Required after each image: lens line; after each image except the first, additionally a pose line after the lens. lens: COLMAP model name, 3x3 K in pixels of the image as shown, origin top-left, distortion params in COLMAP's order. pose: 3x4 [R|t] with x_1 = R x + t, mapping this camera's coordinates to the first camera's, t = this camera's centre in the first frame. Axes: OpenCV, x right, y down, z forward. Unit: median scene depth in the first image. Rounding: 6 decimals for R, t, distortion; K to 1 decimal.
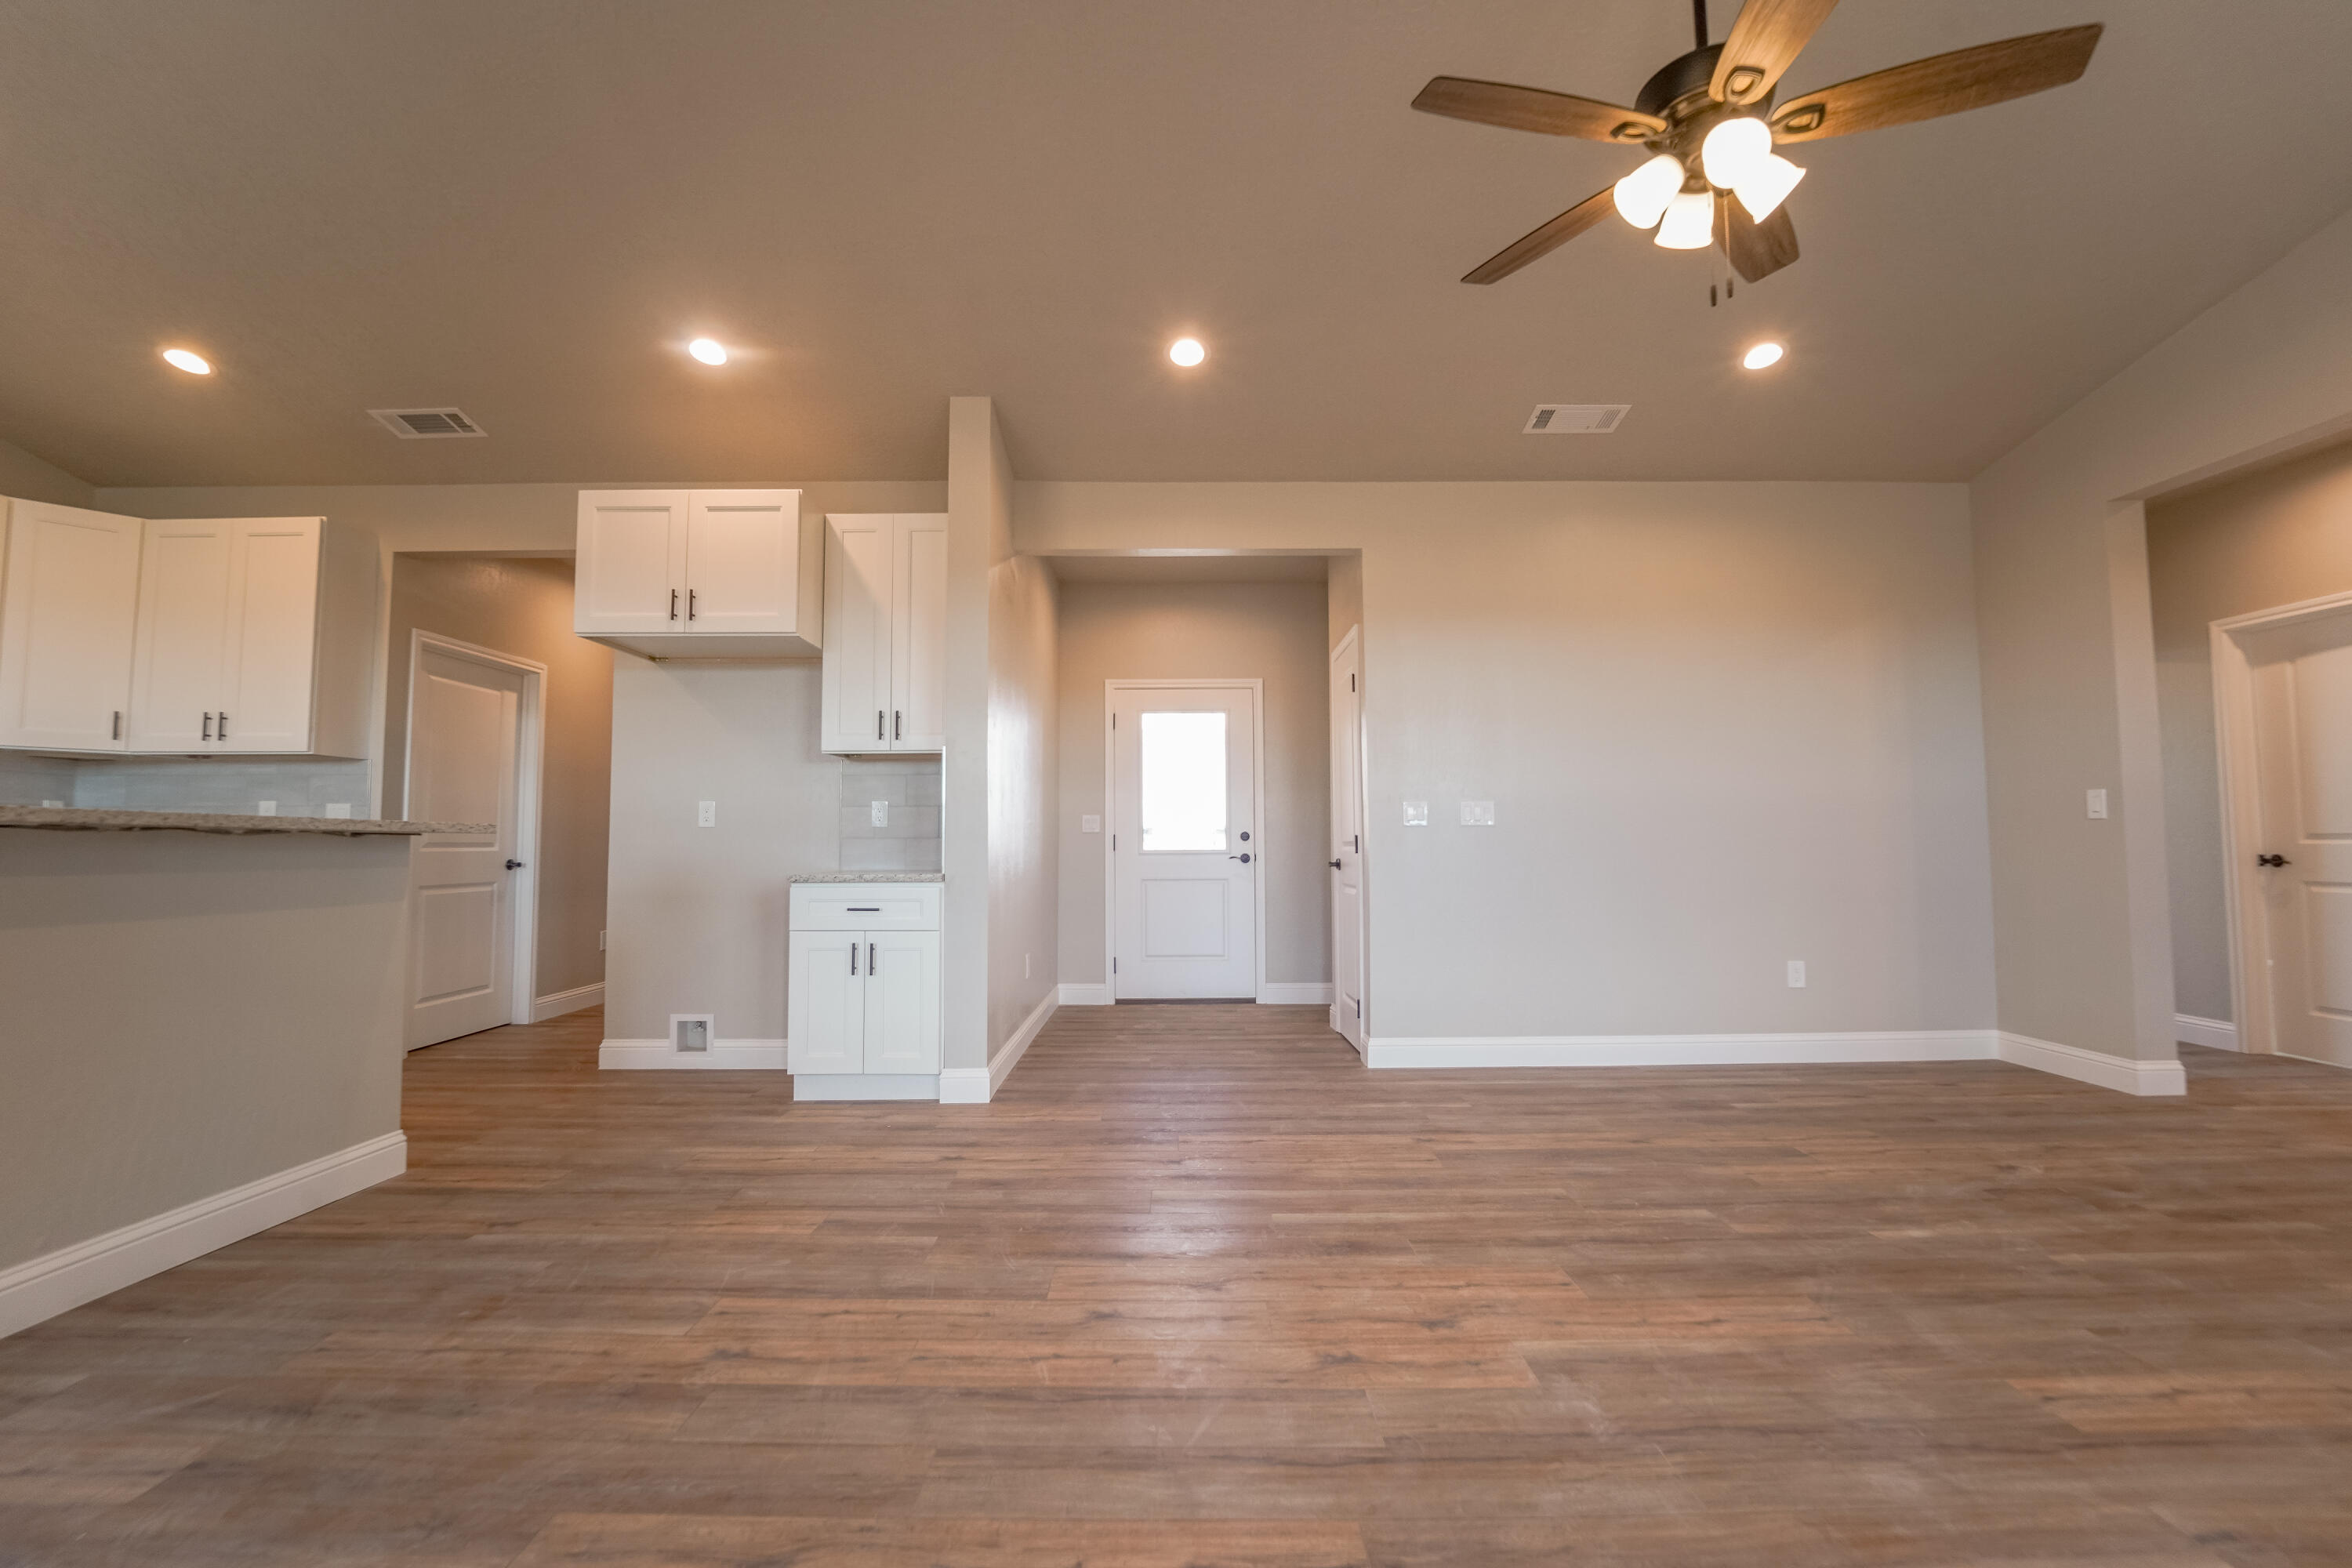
lens RADIAL K [[977.9, 0, 1180.6], [0, 977.9, 785.7], [0, 0, 1]] dist [-0.019719, -0.000253]
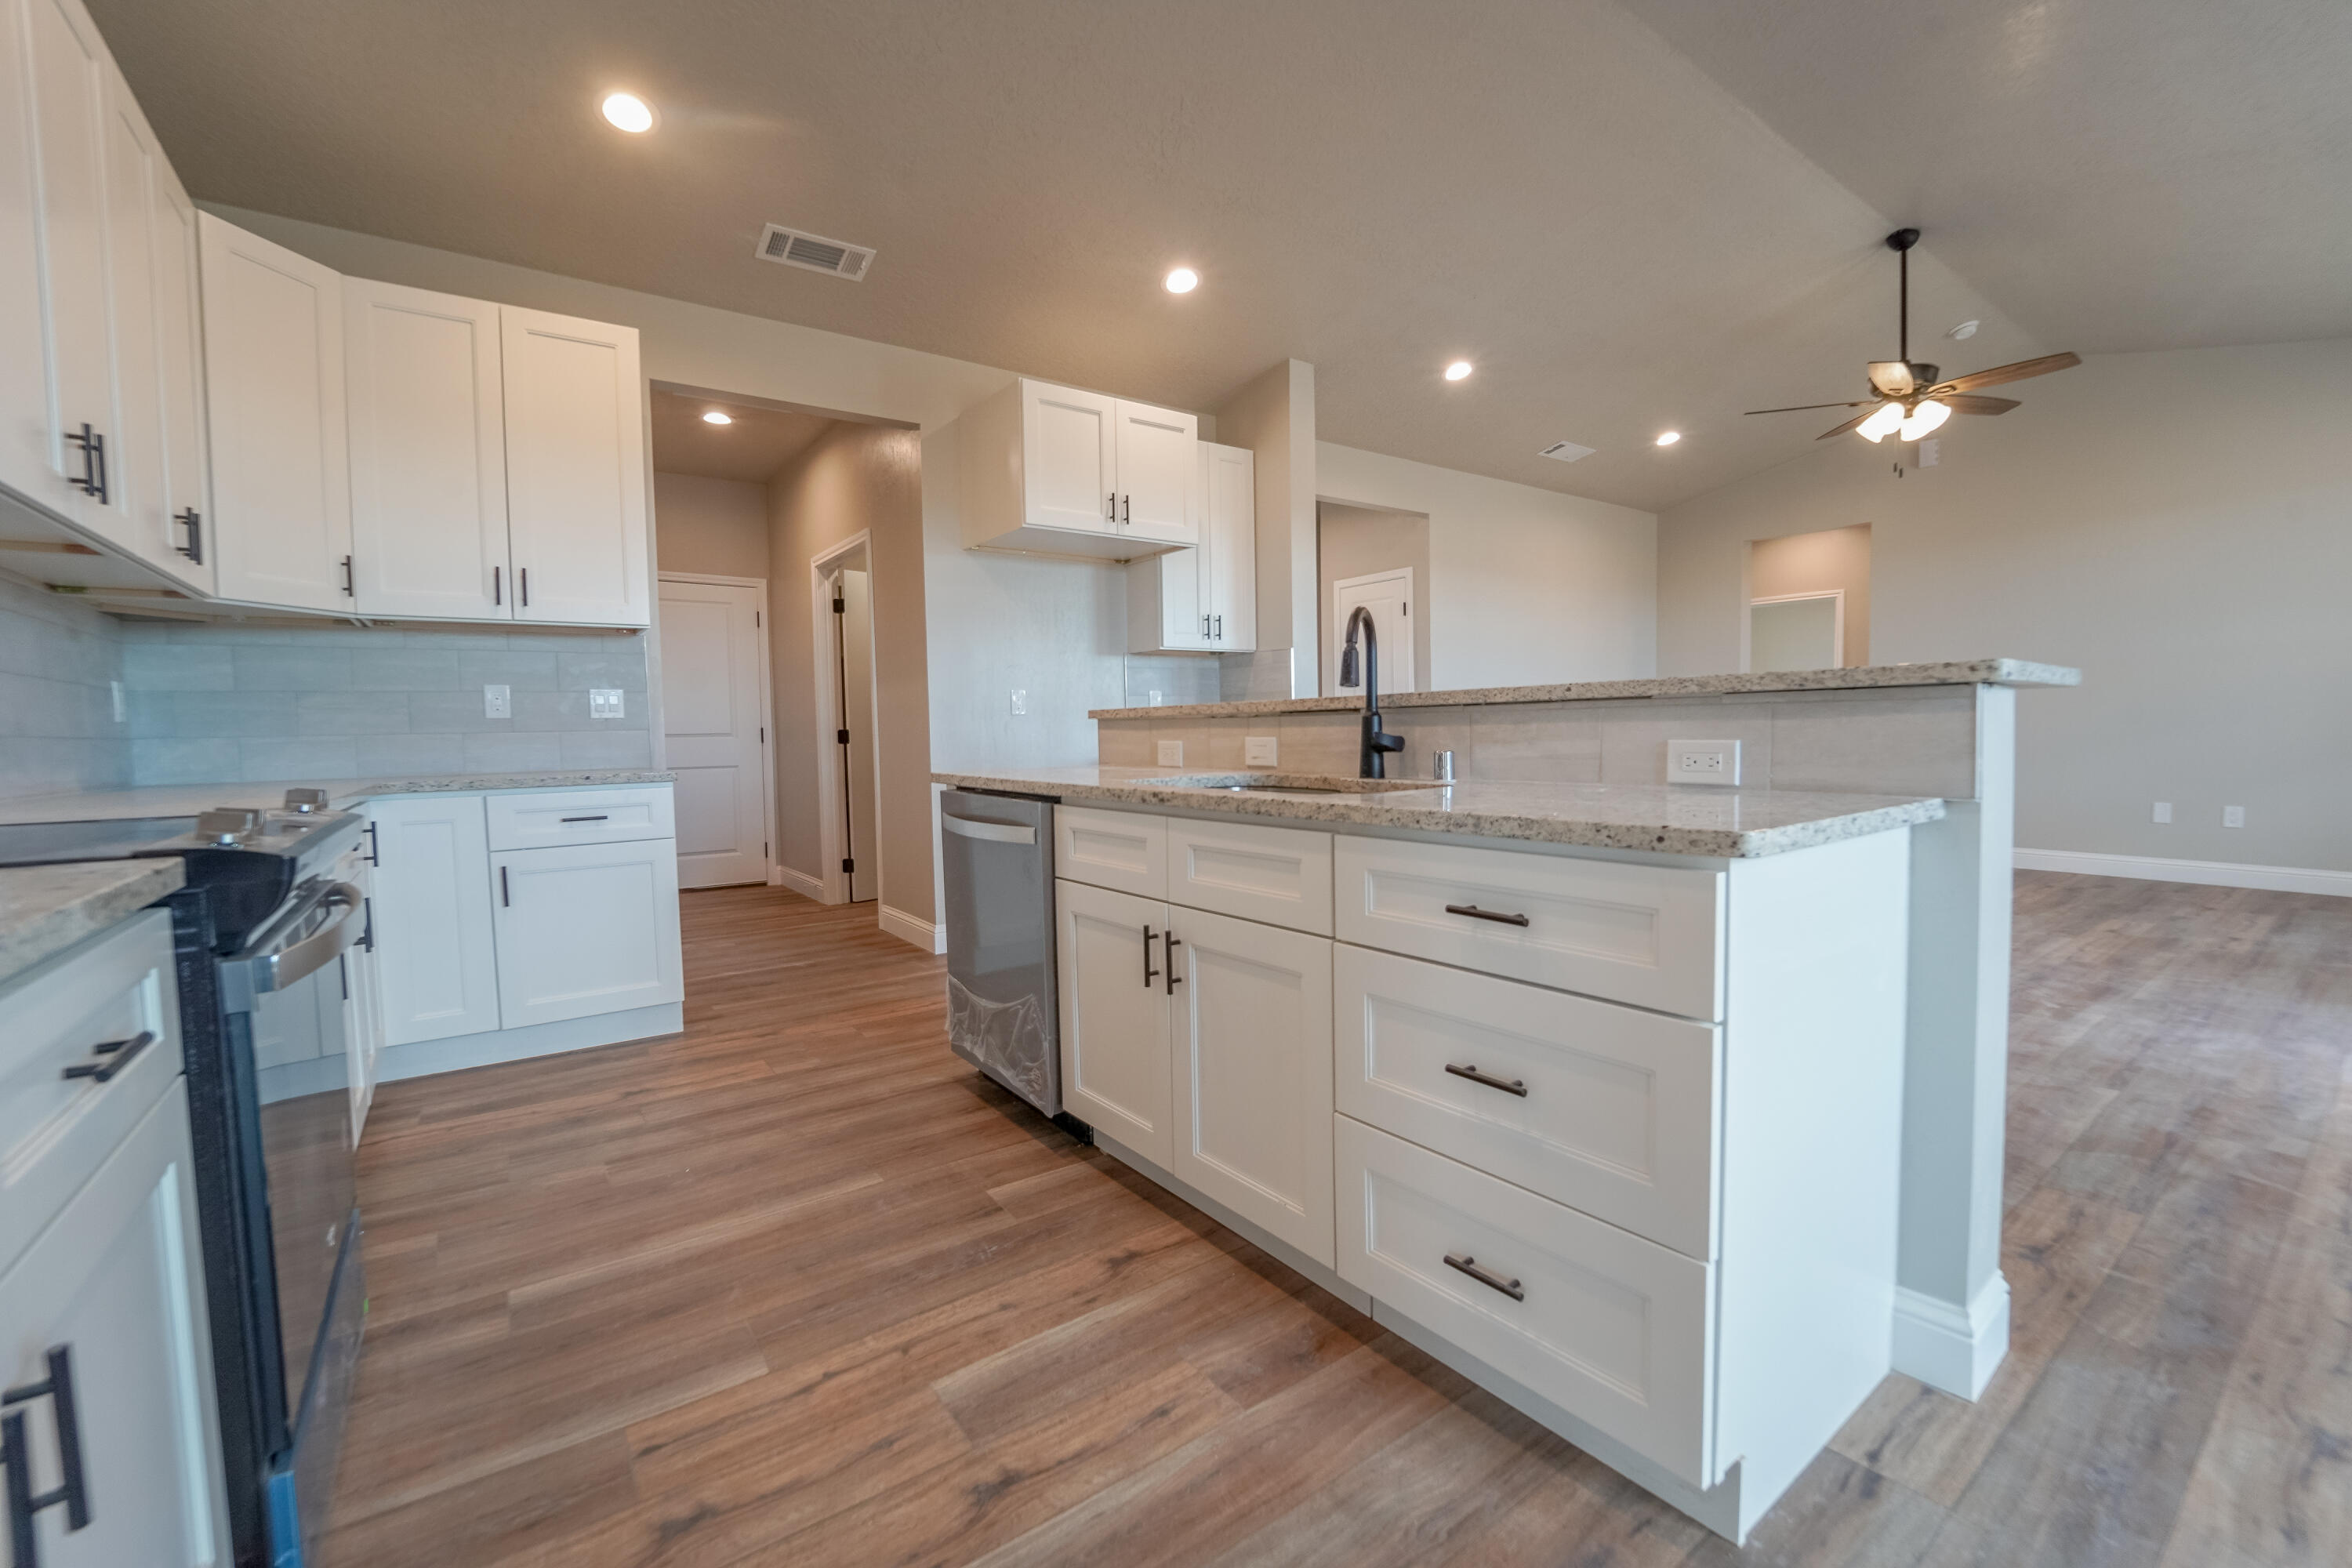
lens RADIAL K [[977.9, 0, 1180.6], [0, 977.9, 785.7], [0, 0, 1]] dist [-0.019719, -0.000253]
pose [[0.807902, -0.047966, 0.587362, -1.069564], [-0.018804, 0.994076, 0.107044, 0.003231], [-0.589017, -0.097525, 0.802214, 0.054146]]
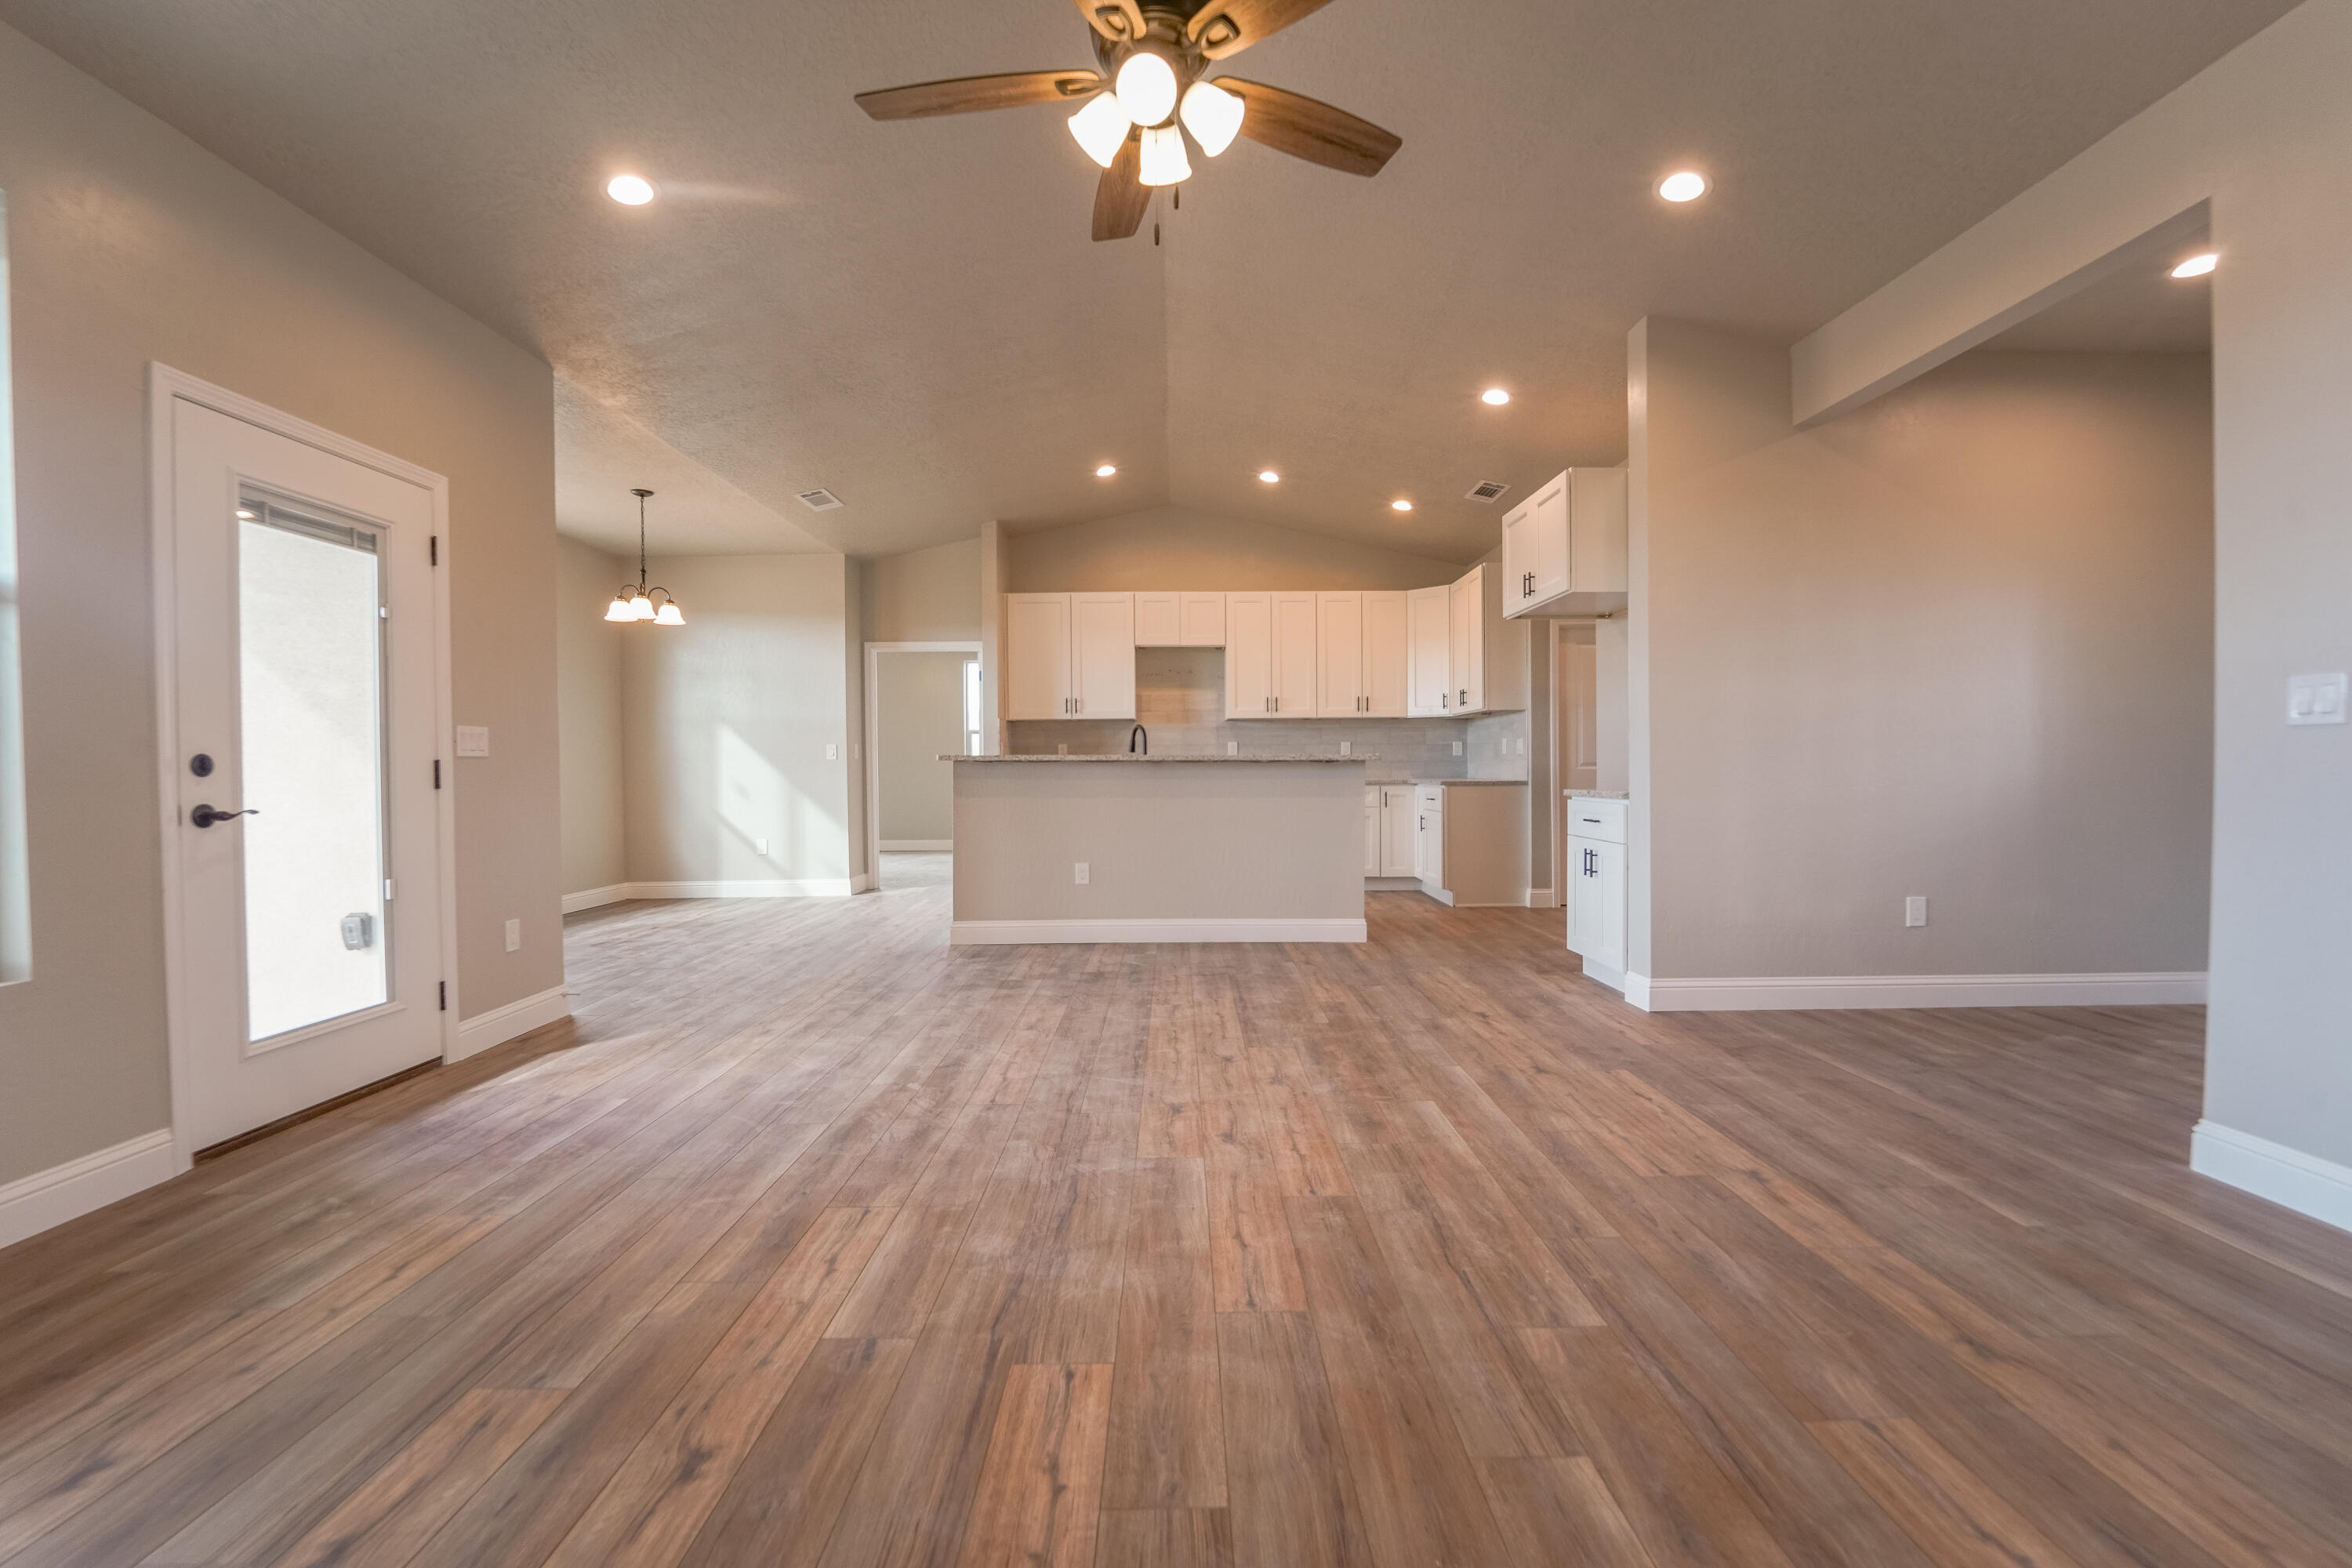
lens RADIAL K [[965.3, 0, 1188.9], [0, 965.3, 788.0], [0, 0, 1]] dist [-0.021663, -0.000206]
pose [[0.011132, 0.024021, -0.999649, 0.775422], [0.065860, 0.997523, 0.024703, 0.026876], [0.997767, -0.066112, 0.009523, 0.487089]]
